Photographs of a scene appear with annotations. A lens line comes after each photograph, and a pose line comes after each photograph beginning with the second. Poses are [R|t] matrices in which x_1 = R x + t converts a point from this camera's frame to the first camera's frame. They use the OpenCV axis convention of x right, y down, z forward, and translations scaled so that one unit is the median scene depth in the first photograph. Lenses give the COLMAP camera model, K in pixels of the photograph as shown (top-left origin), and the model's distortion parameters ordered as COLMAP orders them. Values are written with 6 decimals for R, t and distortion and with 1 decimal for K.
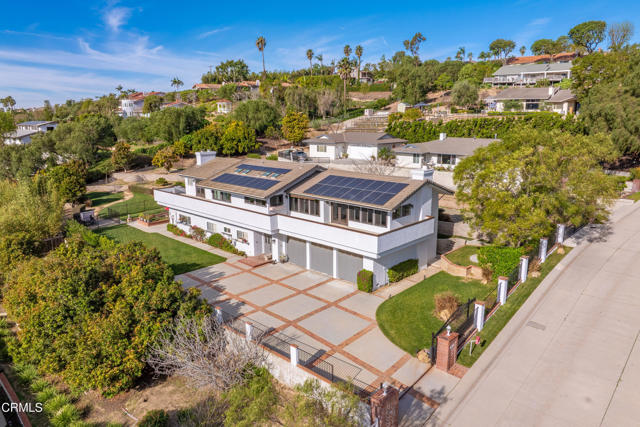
lens RADIAL K [[451.8, 0, 320.0], [0, 451.8, 213.5], [0, 0, 1]] dist [-0.032288, -0.002187]
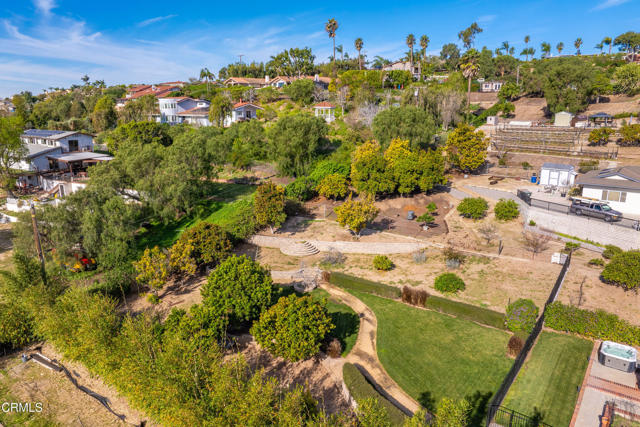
lens RADIAL K [[454.8, 0, 320.0], [0, 454.8, 213.5], [0, 0, 1]] dist [-0.026353, 0.007799]
pose [[0.993633, -0.013012, 0.111910, -0.937342], [0.011668, 0.999852, 0.012658, -0.267528], [-0.112058, -0.011271, 0.993638, 0.881489]]
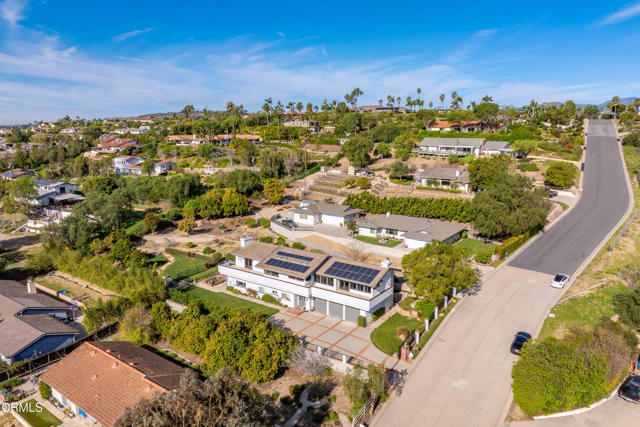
lens RADIAL K [[454.8, 0, 320.0], [0, 454.8, 213.5], [0, 0, 1]] dist [-0.026353, 0.007799]
pose [[0.988728, -0.017386, 0.148708, -0.315814], [0.021178, 0.999489, -0.023955, -0.240867], [-0.148215, 0.026834, 0.988591, -0.828598]]
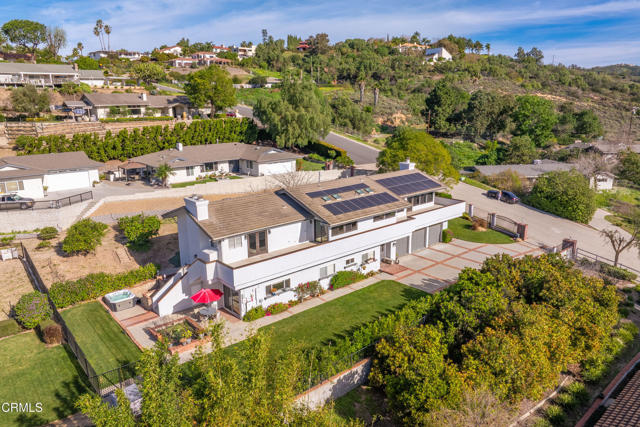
lens RADIAL K [[454.8, 0, 320.0], [0, 454.8, 213.5], [0, 0, 1]] dist [-0.026353, 0.007799]
pose [[0.089867, -0.236225, 0.967534, -1.193600], [0.222158, 0.951743, 0.211735, -0.293641], [-0.970860, 0.195918, 0.138010, 0.996569]]
